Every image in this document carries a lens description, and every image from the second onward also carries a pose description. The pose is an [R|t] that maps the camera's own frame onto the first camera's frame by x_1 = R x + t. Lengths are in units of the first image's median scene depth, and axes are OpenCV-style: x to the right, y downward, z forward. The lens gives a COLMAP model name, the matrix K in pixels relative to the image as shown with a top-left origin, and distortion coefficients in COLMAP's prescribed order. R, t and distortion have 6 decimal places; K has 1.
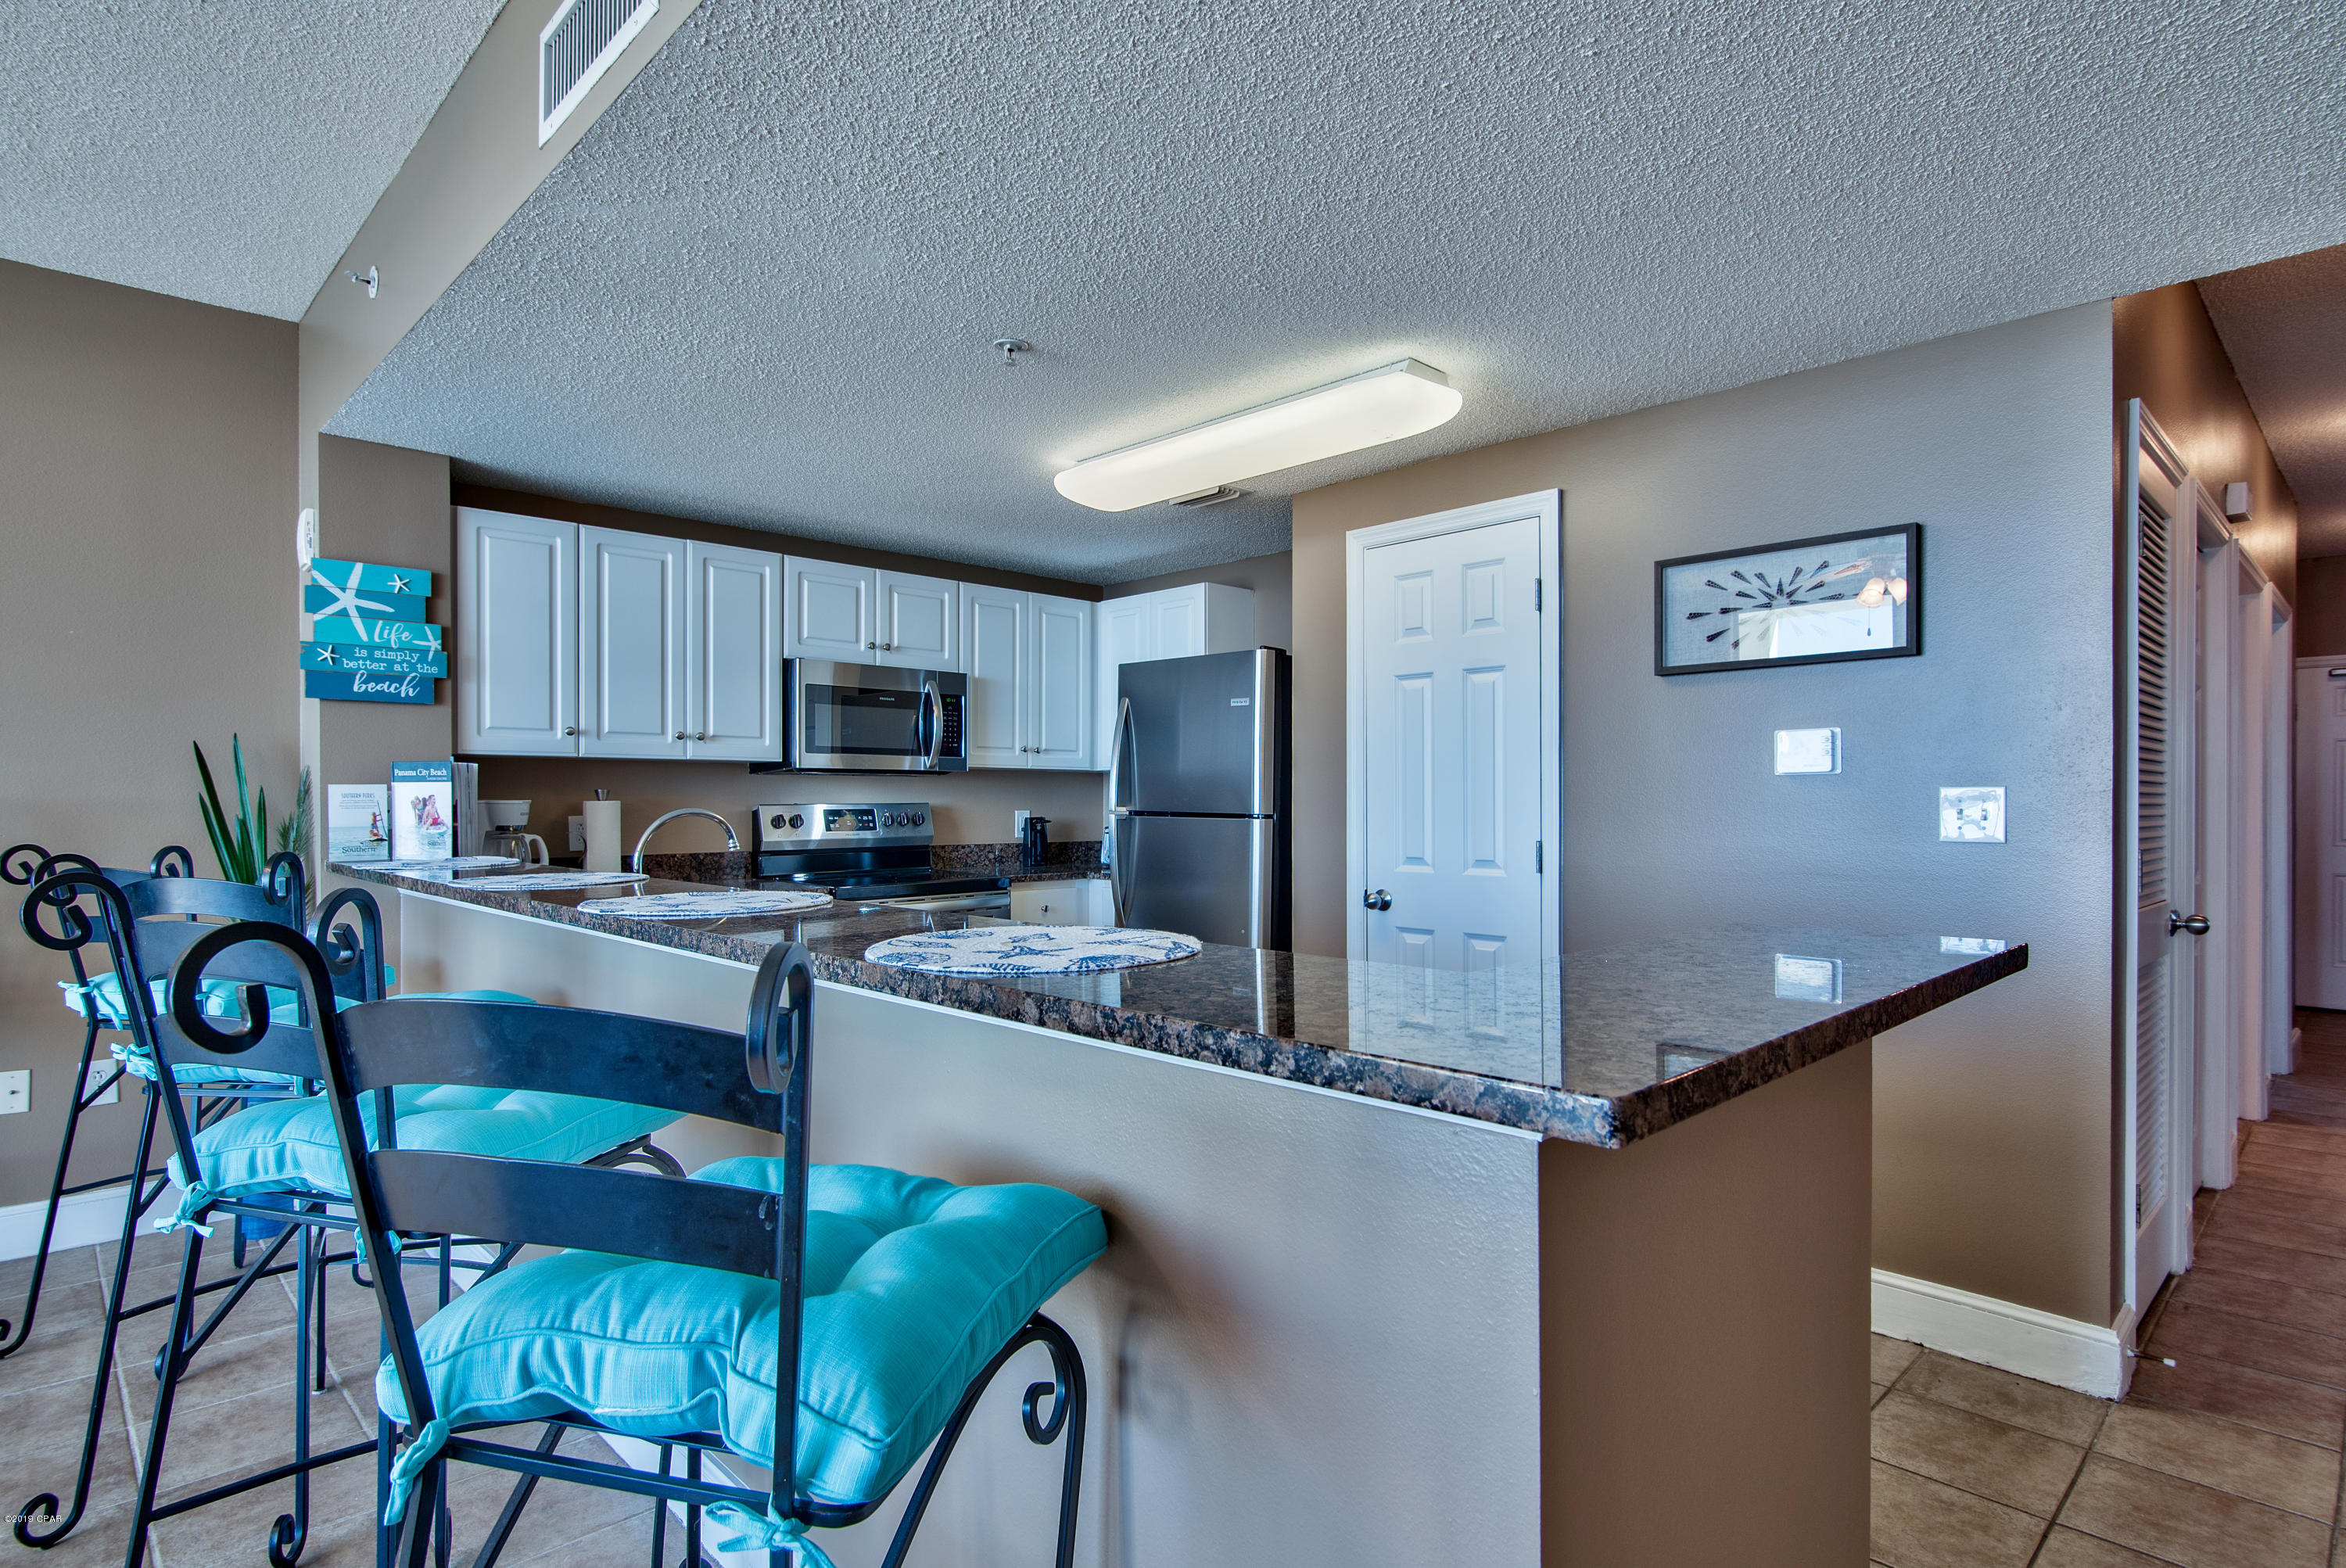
lens RADIAL K [[1197.8, 0, 1160.4], [0, 1197.8, 788.9], [0, 0, 1]] dist [-0.002547, -0.000535]
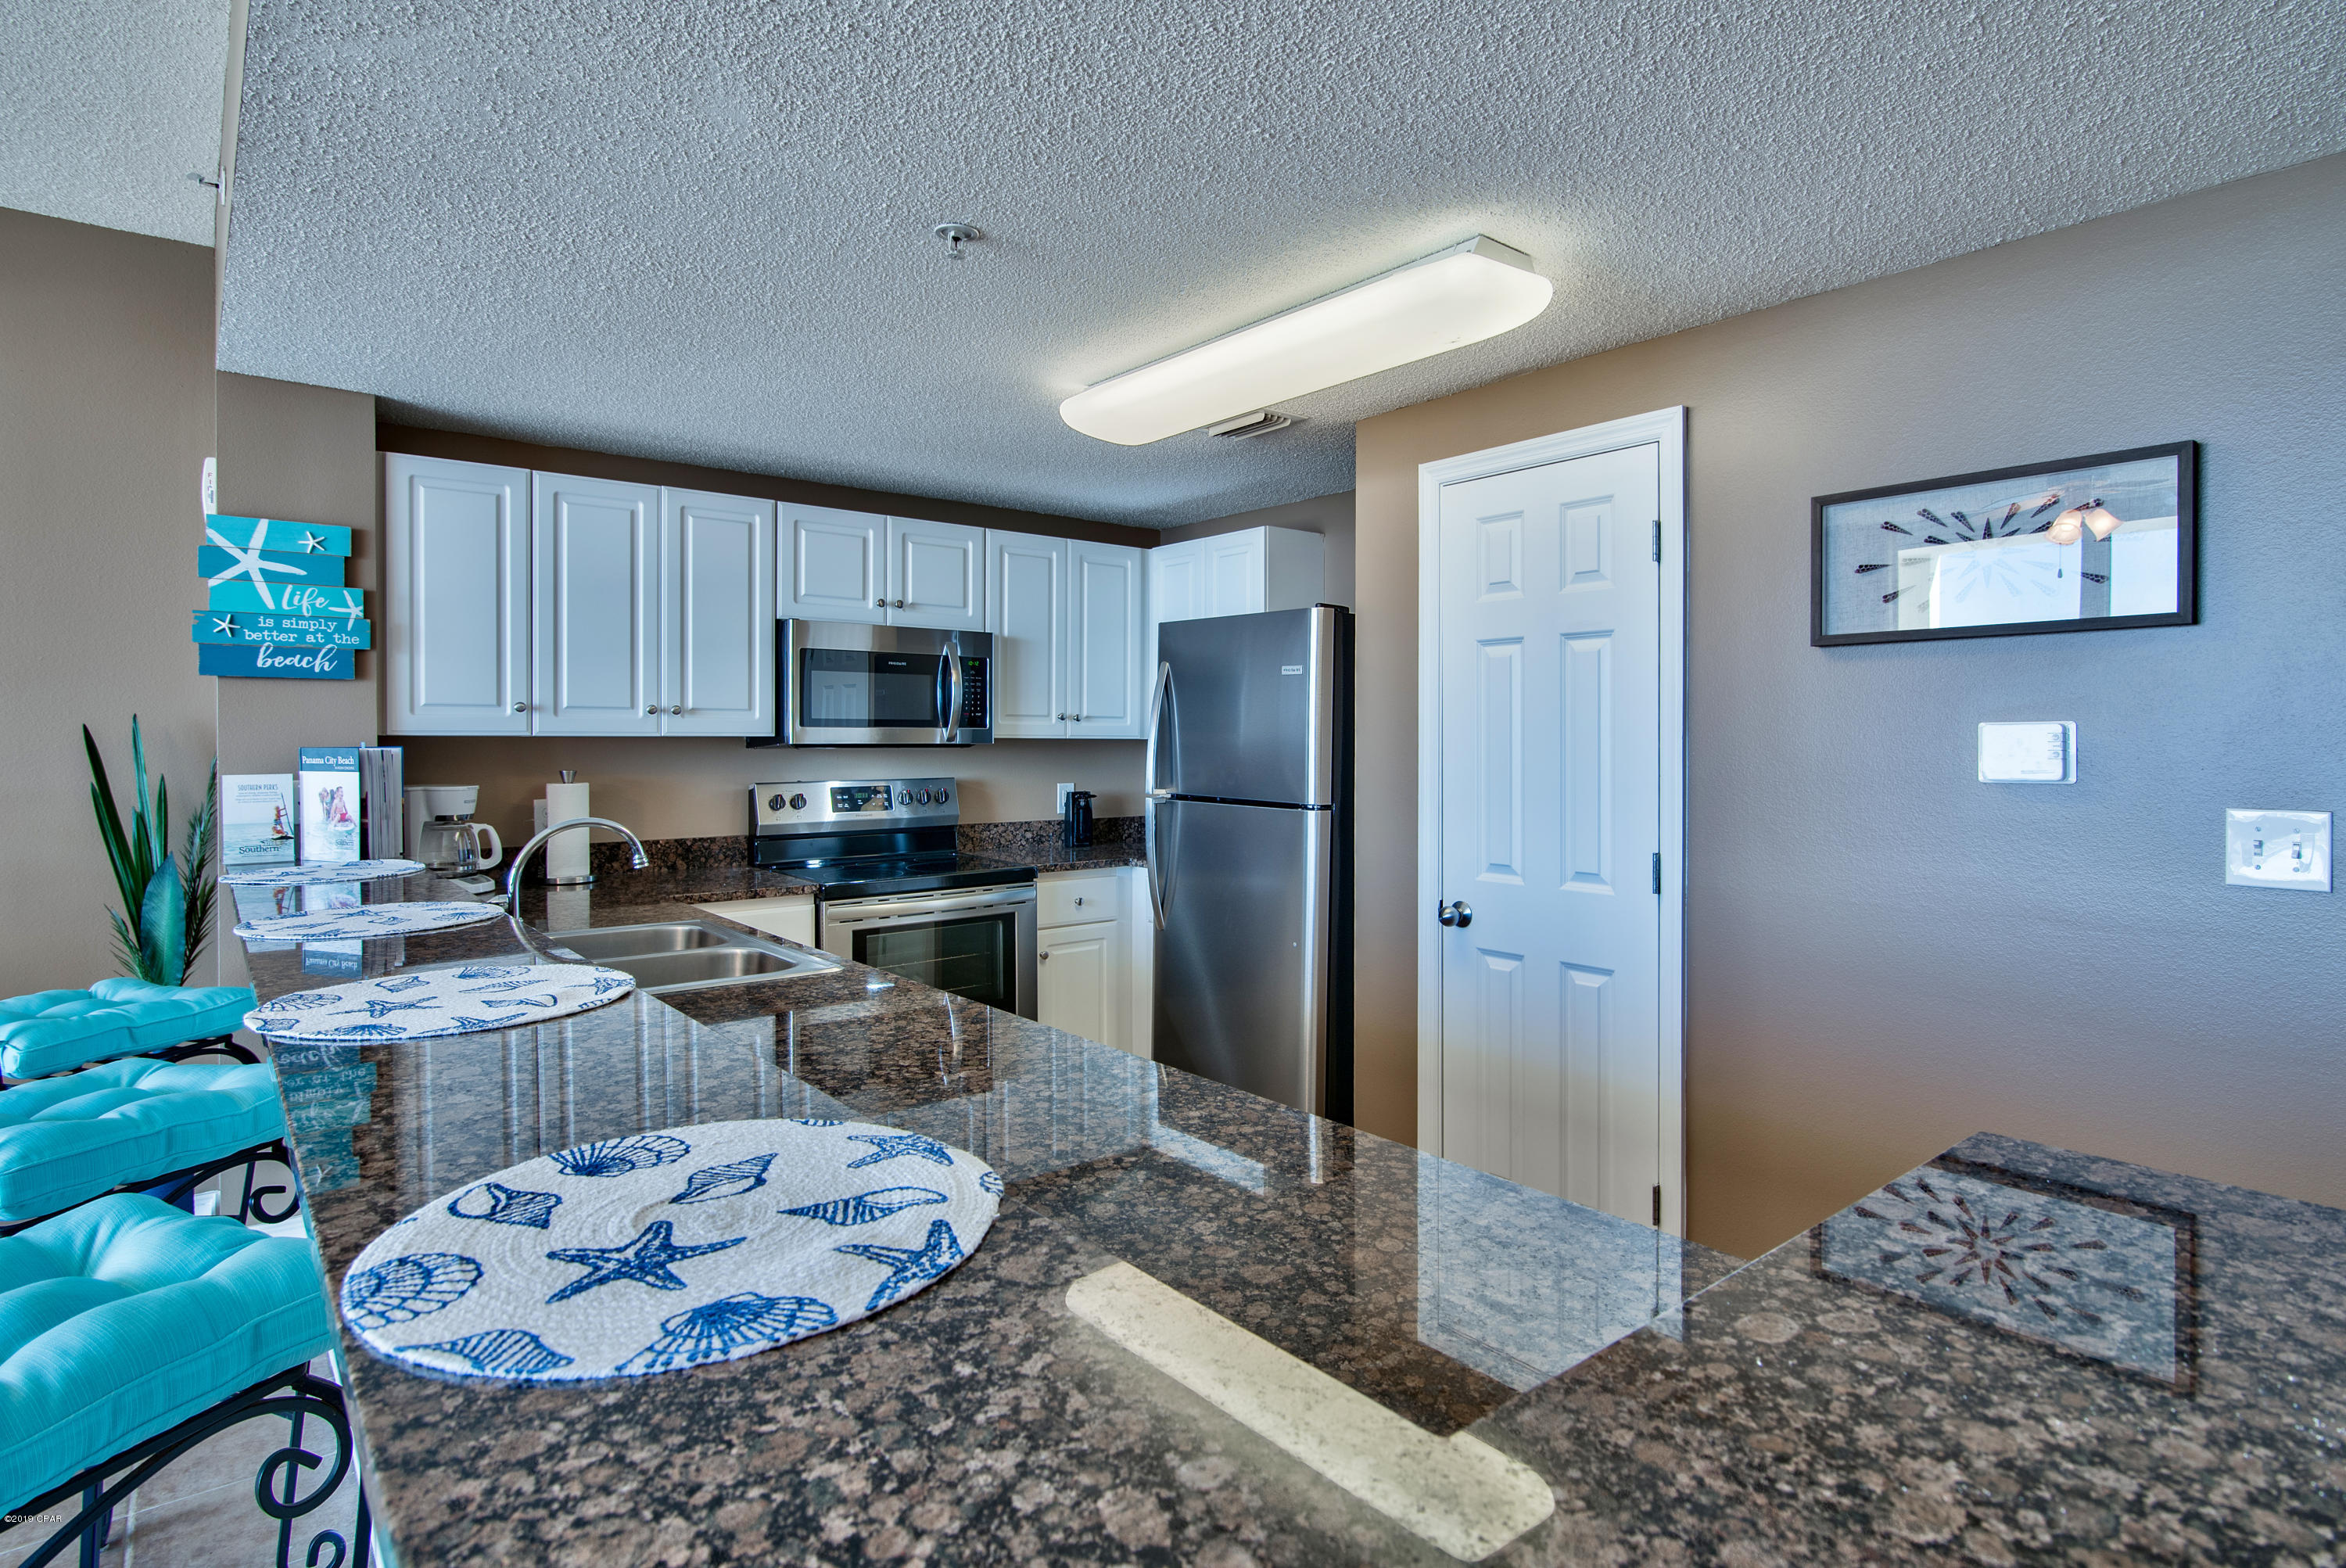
lens RADIAL K [[1197.8, 0, 1179.0], [0, 1197.8, 729.4], [0, 0, 1]] dist [-0.002547, -0.000535]
pose [[0.996735, 0.001710, -0.080722, 0.062328], [-0.001450, 0.999994, 0.003270, -0.037979], [0.080727, -0.003143, 0.996731, 0.177134]]
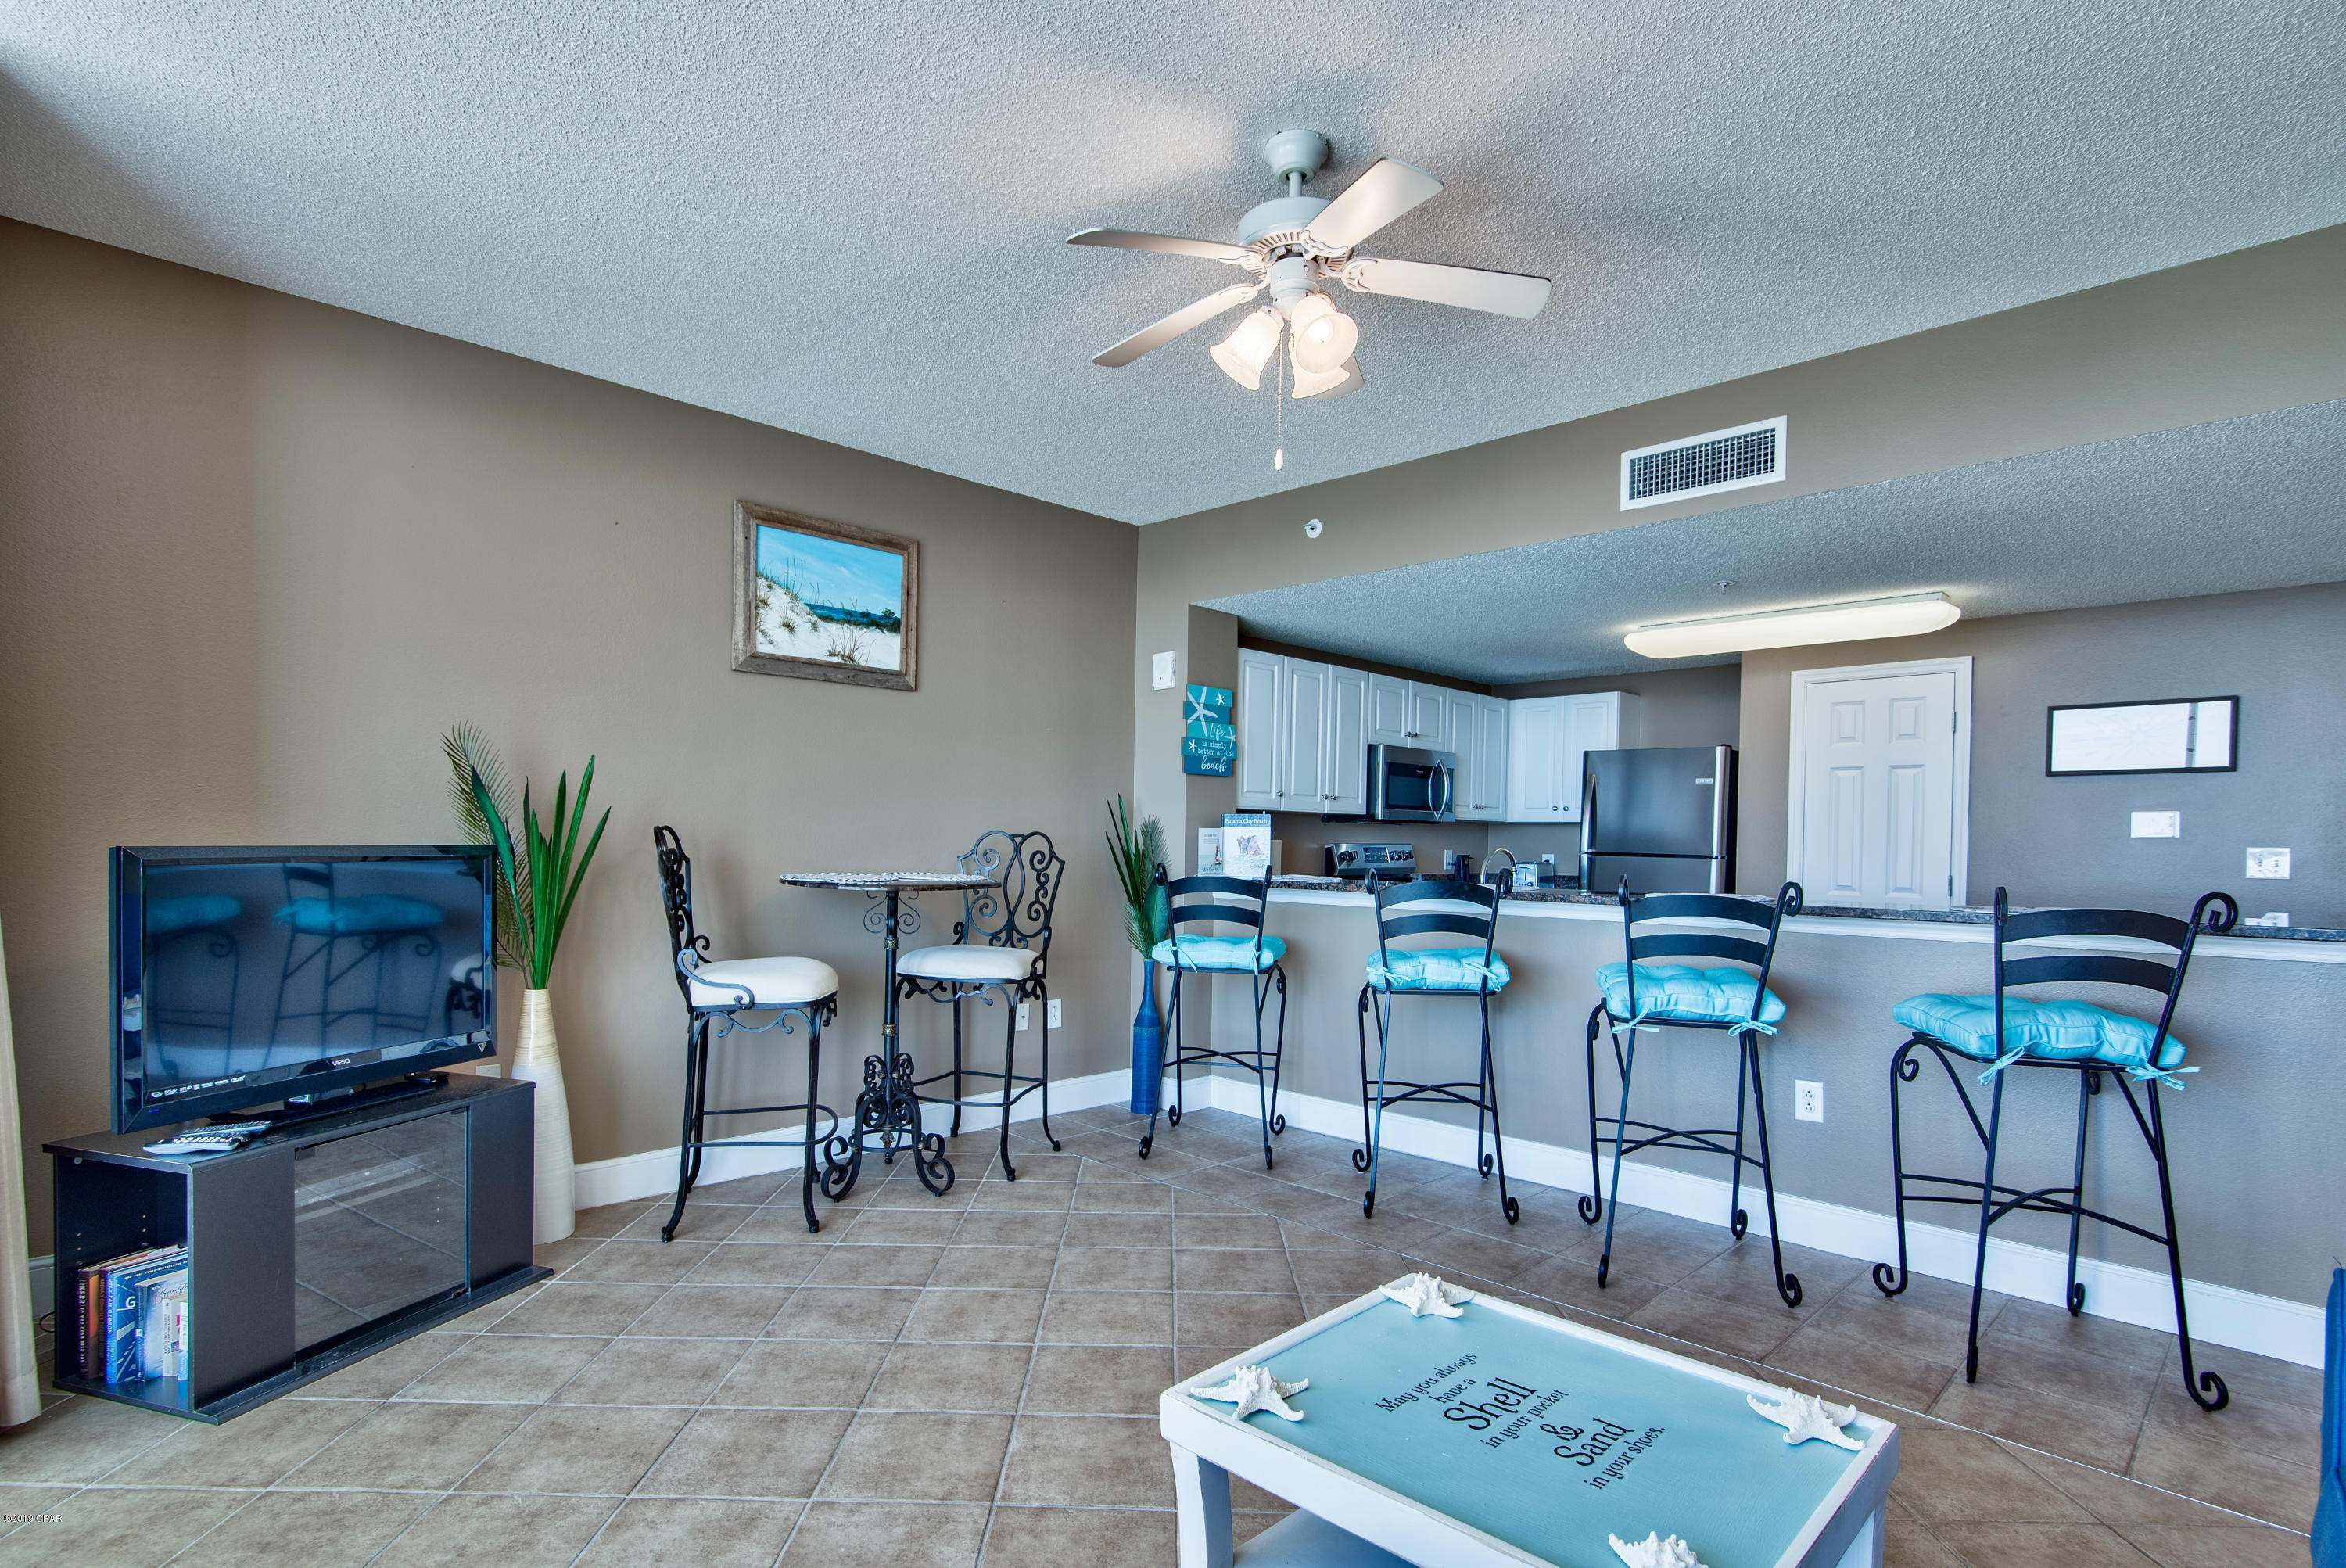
lens RADIAL K [[1197.8, 0, 1128.2], [0, 1197.8, 844.9], [0, 0, 1]] dist [-0.002547, -0.000535]
pose [[0.999755, 0.016218, 0.015046, -0.754611], [-0.016426, 0.999769, 0.013861, -0.002074], [-0.014817, -0.014105, 0.999791, -0.538360]]
